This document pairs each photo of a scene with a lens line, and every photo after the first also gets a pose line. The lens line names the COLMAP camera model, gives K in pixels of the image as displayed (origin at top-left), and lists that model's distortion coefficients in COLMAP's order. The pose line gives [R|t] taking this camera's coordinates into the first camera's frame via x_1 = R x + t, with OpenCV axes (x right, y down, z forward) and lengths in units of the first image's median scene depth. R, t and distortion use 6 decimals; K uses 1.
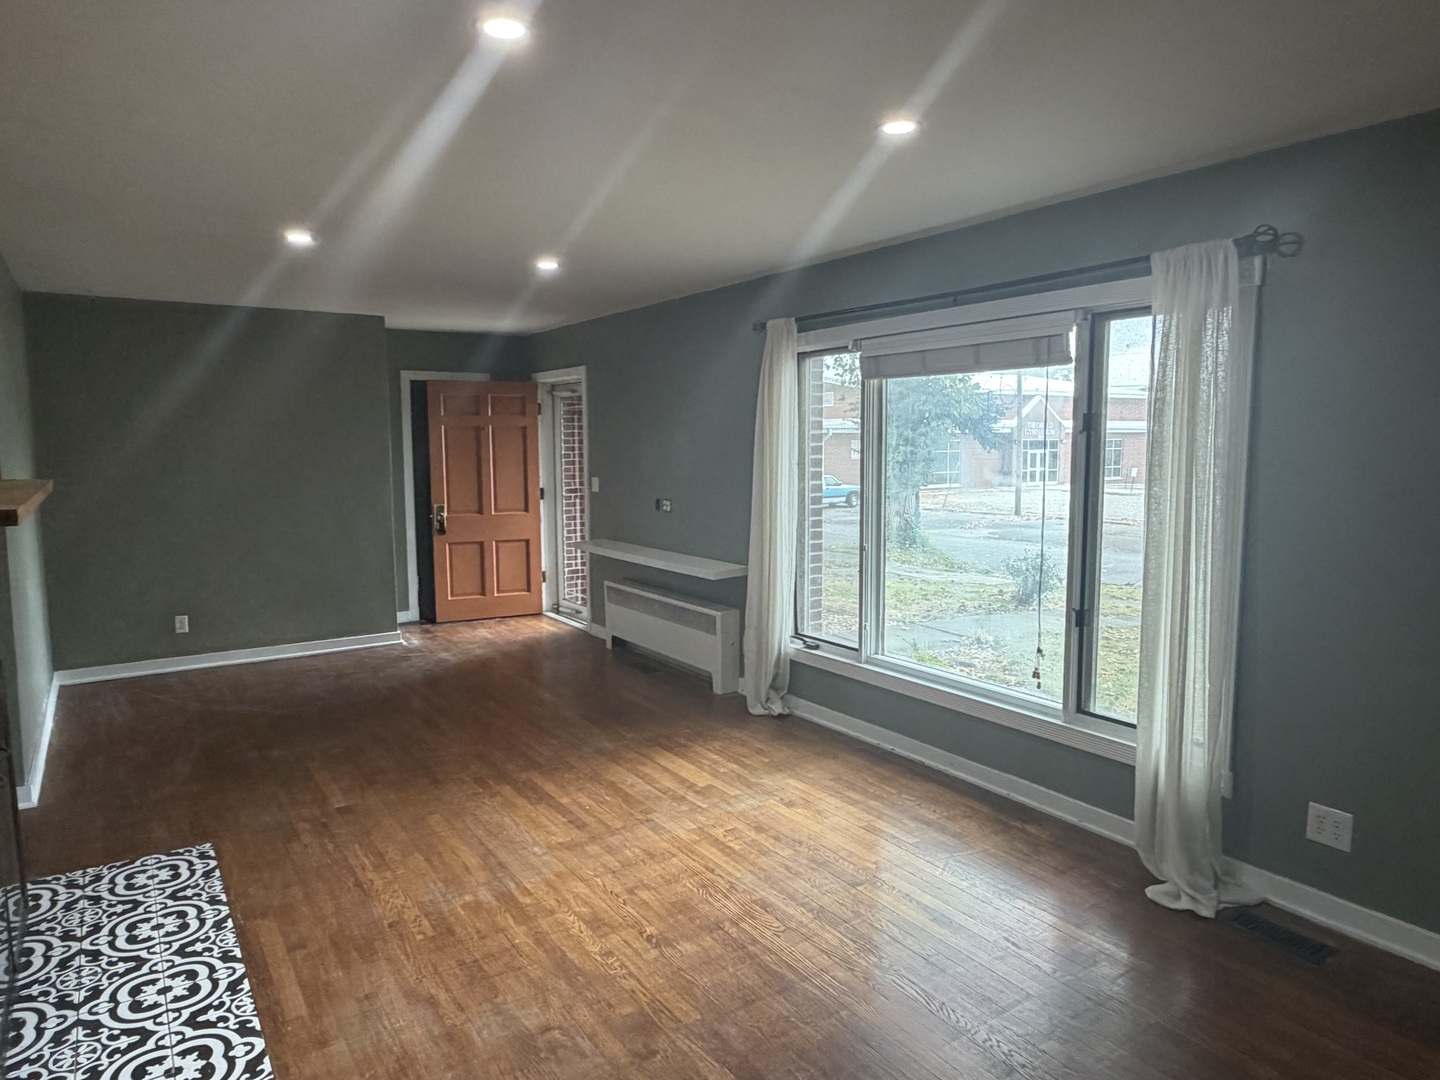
lens RADIAL K [[914.5, 0, 717.9], [0, 914.5, 534.7], [0, 0, 1]] dist [-0.002239, 0.002585]
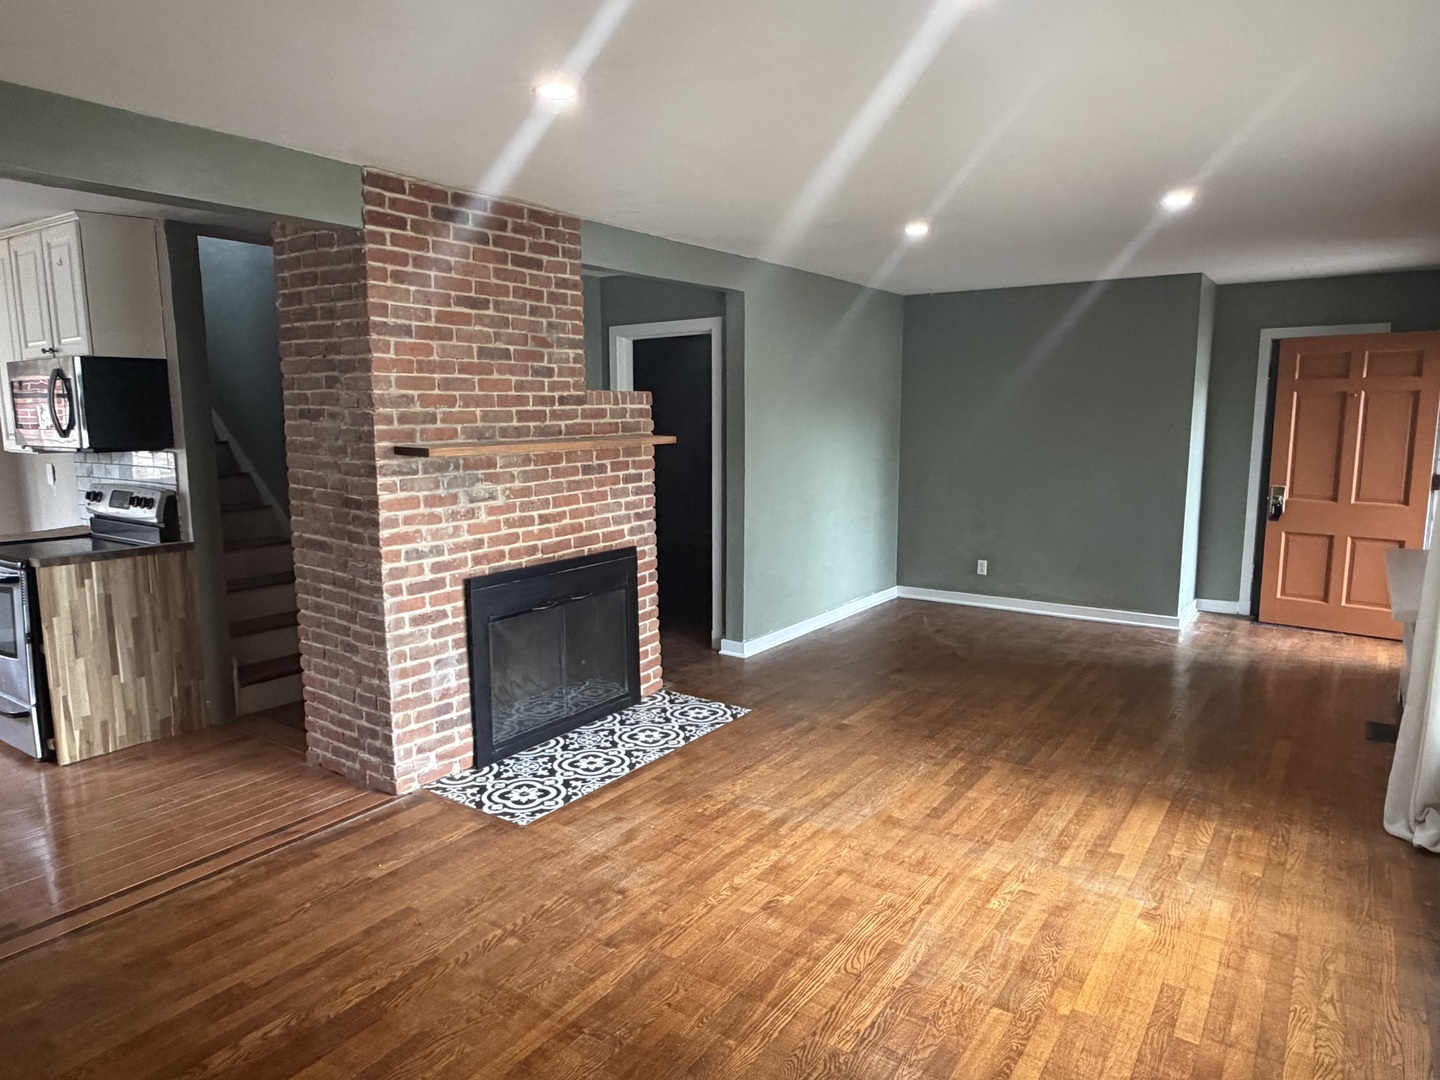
lens RADIAL K [[914.5, 0, 720.4], [0, 914.5, 545.0], [0, 0, 1]] dist [-0.002239, 0.002585]
pose [[0.368167, 0.139036, -0.919305, 0.620681], [-0.095368, 0.989188, 0.111411, -0.049130], [0.924856, 0.046655, 0.377446, 0.423797]]
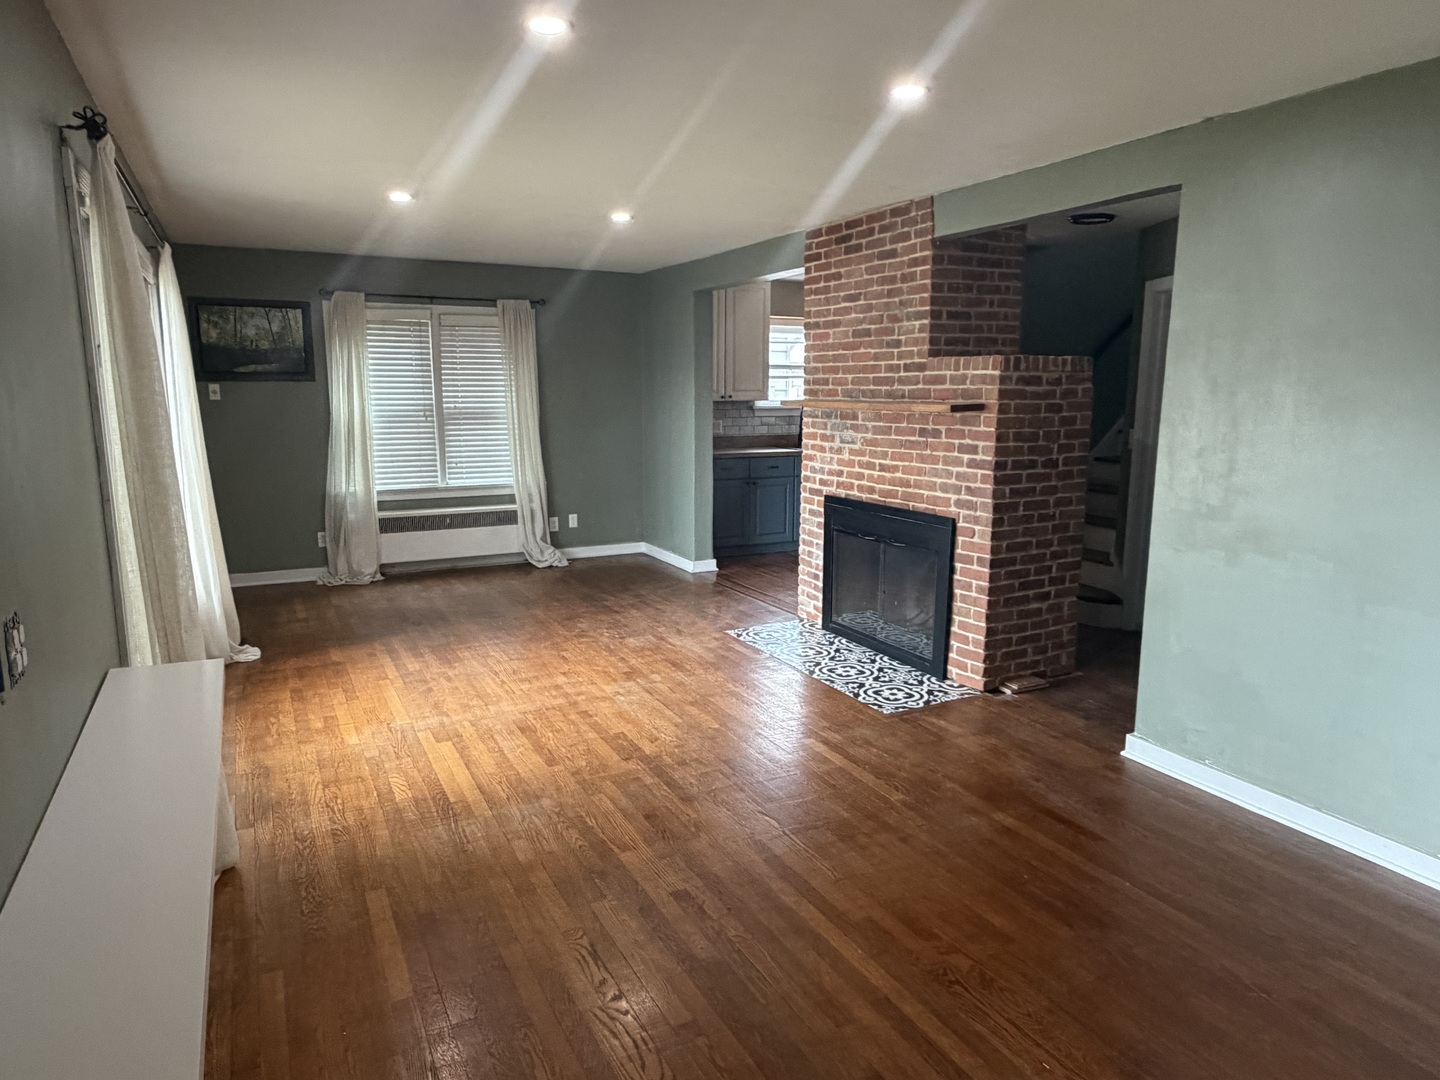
lens RADIAL K [[914.5, 0, 719.1], [0, 914.5, 547.6], [0, 0, 1]] dist [-0.002239, 0.002585]
pose [[-0.993756, -0.018923, 0.109955, -0.452586], [0.012695, 0.959935, 0.279937, -0.209141], [-0.110847, 0.279585, -0.953701, 2.061948]]
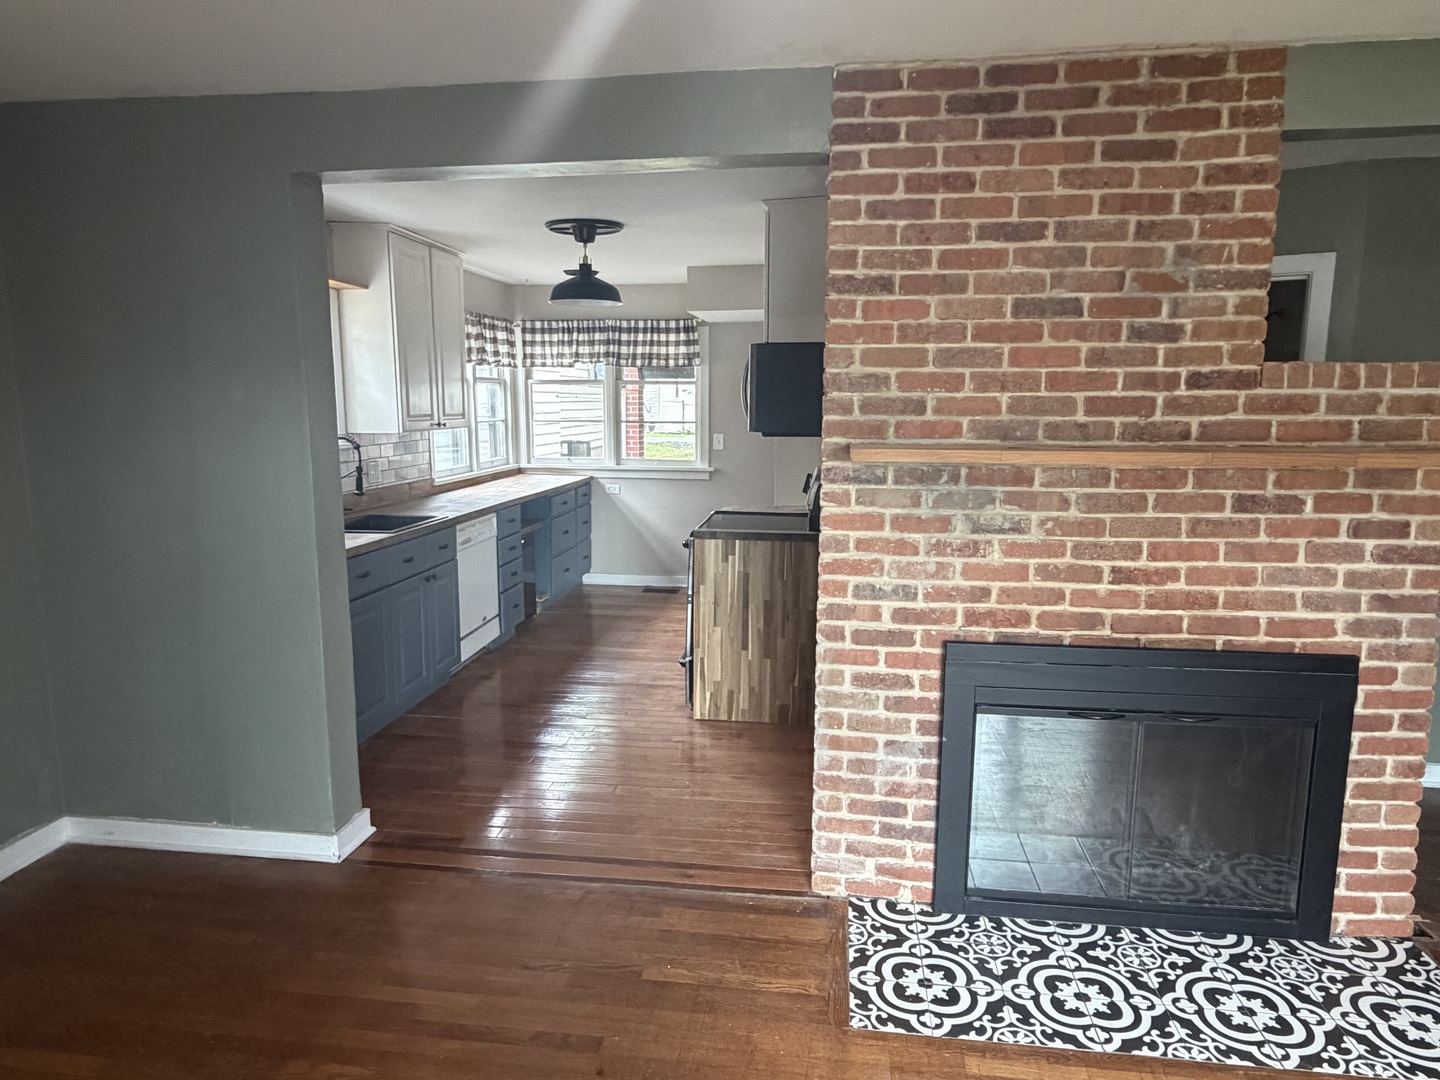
lens RADIAL K [[914.5, 0, 718.1], [0, 914.5, 543.7], [0, 0, 1]] dist [-0.002239, 0.002585]
pose [[-0.662550, 0.117876, -0.739684, 0.192167], [-0.080987, 0.970475, 0.227197, -0.091021], [0.744626, 0.210434, -0.633442, 0.867384]]
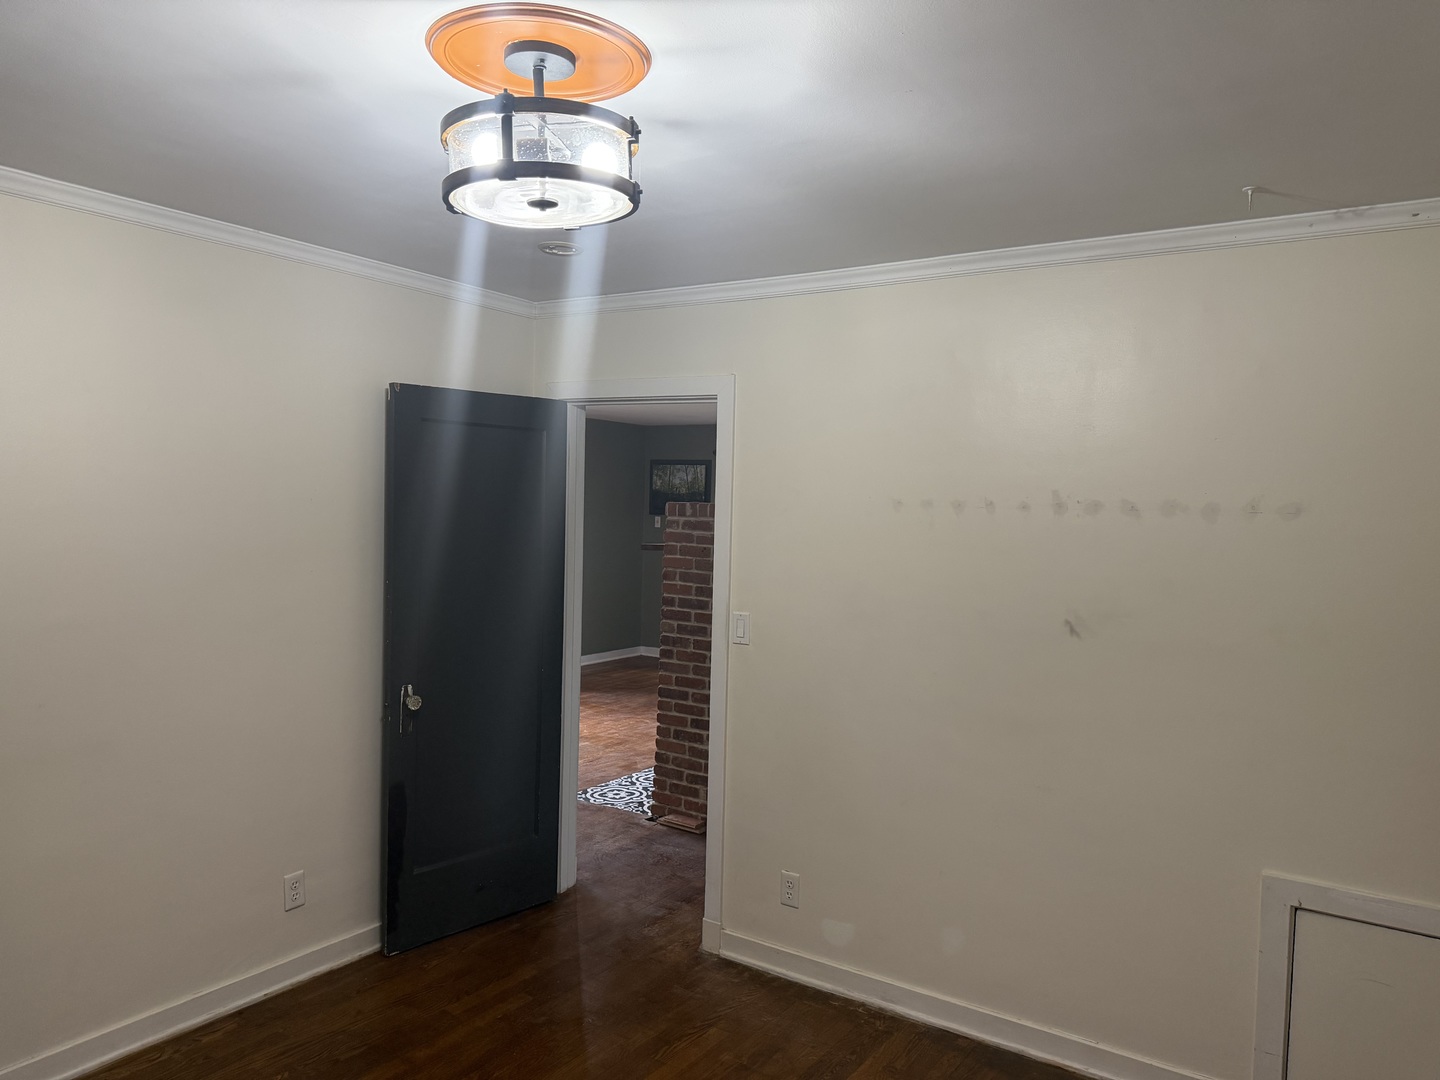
lens RADIAL K [[1010.2, 0, 724.1], [0, 1010.2, 536.9], [0, 0, 1]] dist [0.025886, -0.006357]
pose [[-0.384940, -0.033967, 0.922316, -2.055070], [0.078667, 0.994478, 0.069457, -0.156431], [-0.919583, 0.099292, -0.380142, 1.302777]]
